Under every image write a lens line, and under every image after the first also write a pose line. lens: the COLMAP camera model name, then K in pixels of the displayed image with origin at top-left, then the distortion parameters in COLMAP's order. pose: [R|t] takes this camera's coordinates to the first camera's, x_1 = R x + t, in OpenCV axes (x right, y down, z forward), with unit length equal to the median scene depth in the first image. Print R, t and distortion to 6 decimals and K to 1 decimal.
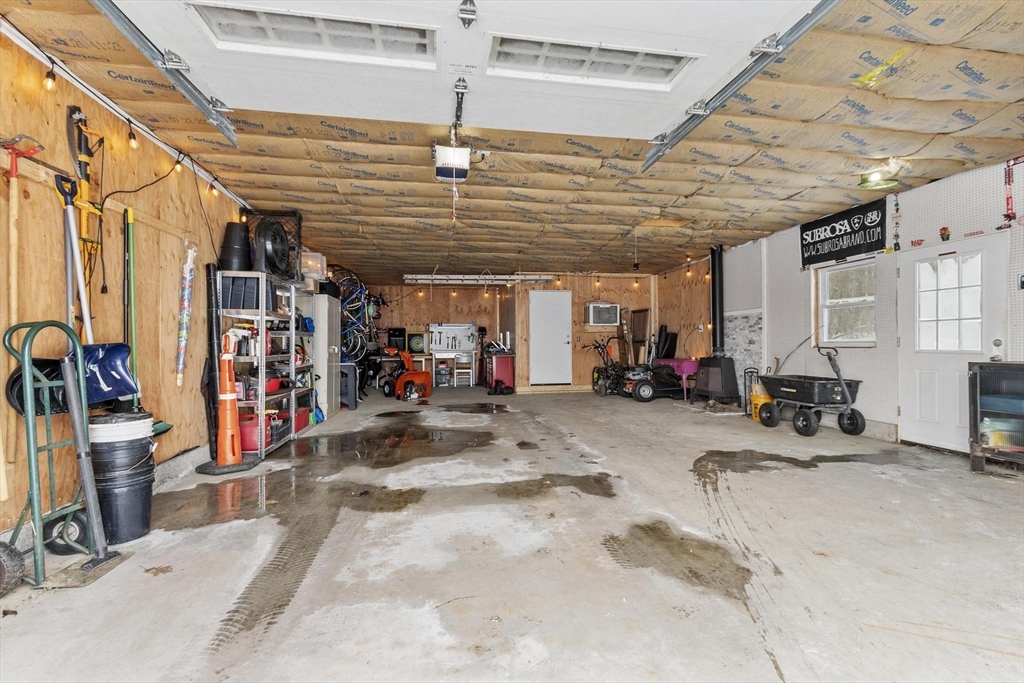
lens RADIAL K [[465.9, 0, 512.5], [0, 465.9, 342.7], [0, 0, 1]] dist [-0.012062, -0.000137]
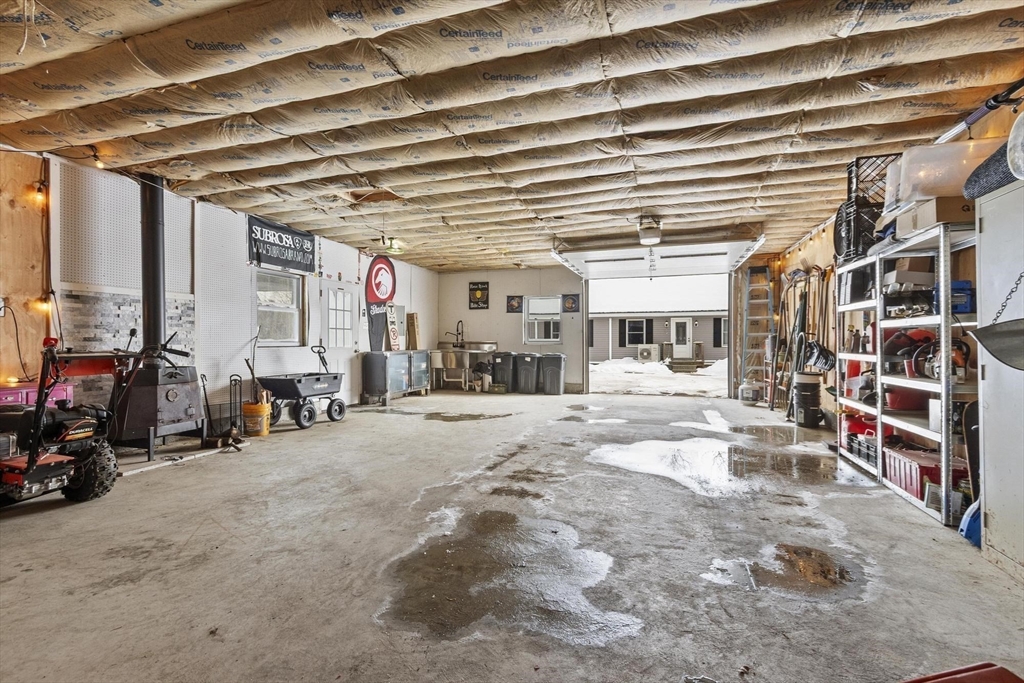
lens RADIAL K [[465.9, 0, 508.5], [0, 465.9, 342.2], [0, 0, 1]] dist [-0.012062, -0.000137]
pose [[-0.886637, 0.001177, 0.462464, -0.292455], [0.000641, 0.999999, -0.001316, 0.001307], [-0.462465, -0.000871, -0.886637, 1.758653]]
